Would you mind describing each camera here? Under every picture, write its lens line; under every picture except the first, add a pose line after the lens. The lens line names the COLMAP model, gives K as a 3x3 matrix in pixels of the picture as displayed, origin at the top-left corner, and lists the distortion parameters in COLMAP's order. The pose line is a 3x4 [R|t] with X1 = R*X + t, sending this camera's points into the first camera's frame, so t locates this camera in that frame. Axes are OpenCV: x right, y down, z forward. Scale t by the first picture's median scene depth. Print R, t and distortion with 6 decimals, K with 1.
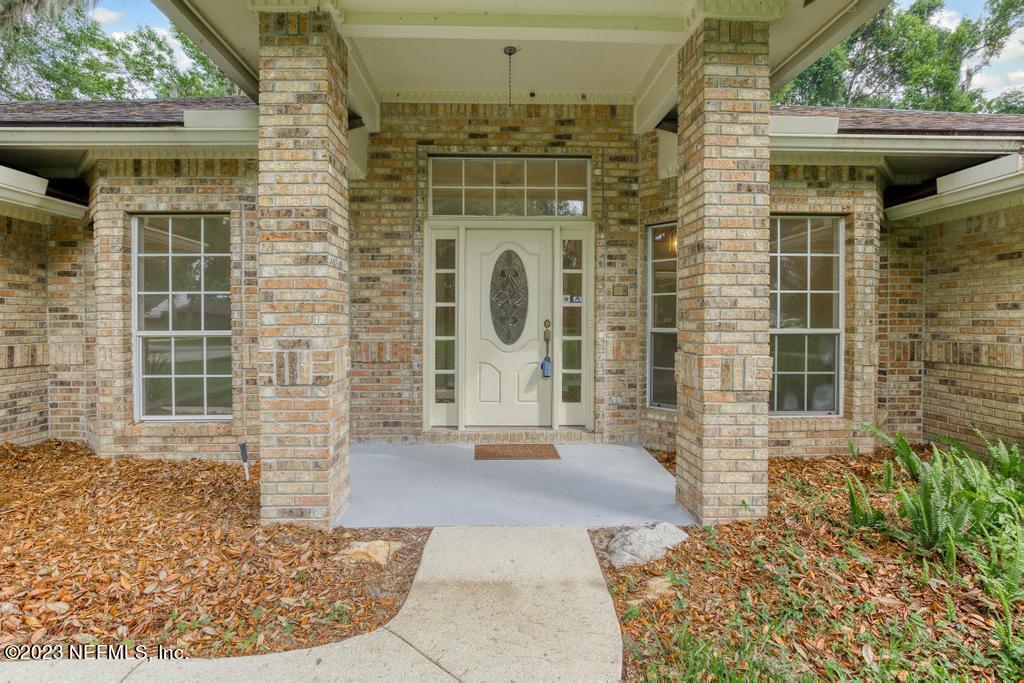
lens RADIAL K [[474.1, 0, 508.4], [0, 474.1, 327.2], [0, 0, 1]] dist [-0.020345, 0.012148]
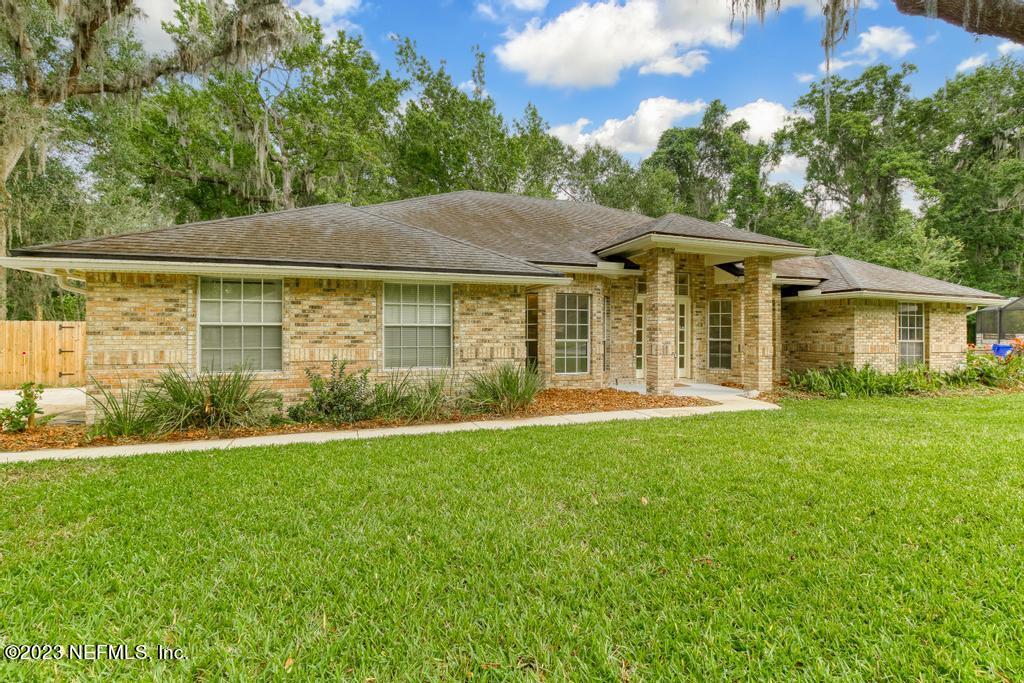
lens RADIAL K [[466.4, 0, 512.0], [0, 466.4, 331.6], [0, 0, 1]] dist [0.001945, 0.000141]
pose [[0.952989, 0.006712, 0.302930, -1.556624], [-0.002368, 0.999889, -0.014706, 0.002617], [-0.302995, 0.013297, 0.952899, -1.165323]]
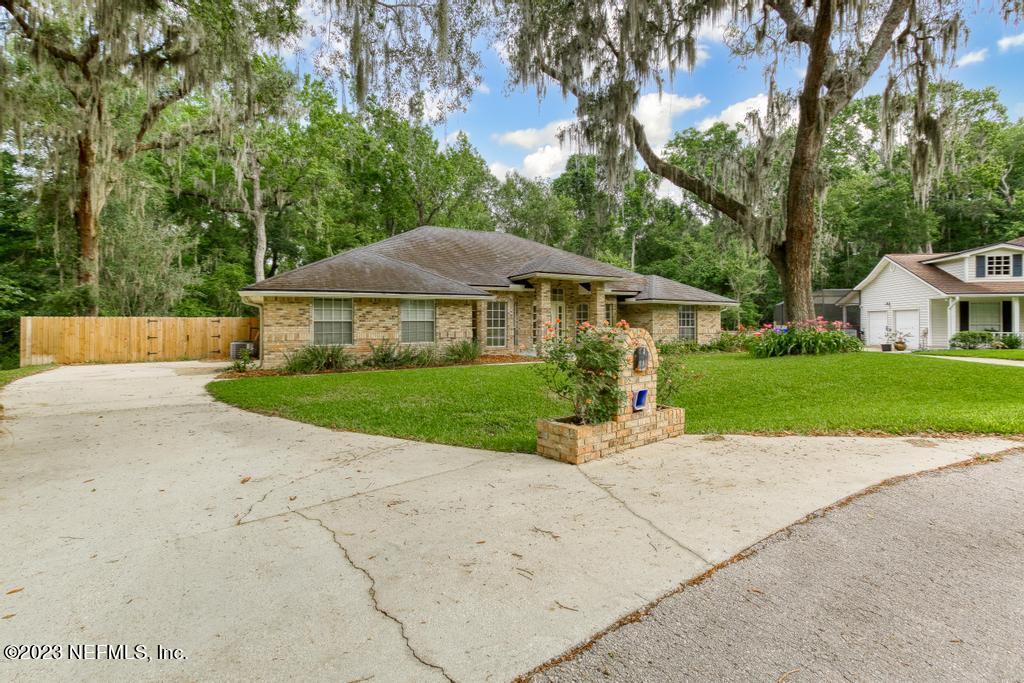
lens RADIAL K [[466.4, 0, 512.0], [0, 466.4, 331.6], [0, 0, 1]] dist [0.001945, 0.000141]
pose [[0.892434, -0.008263, 0.451102, -2.275584], [0.003491, 0.999929, 0.011409, -0.001439], [-0.451164, -0.008607, 0.892399, -2.725923]]
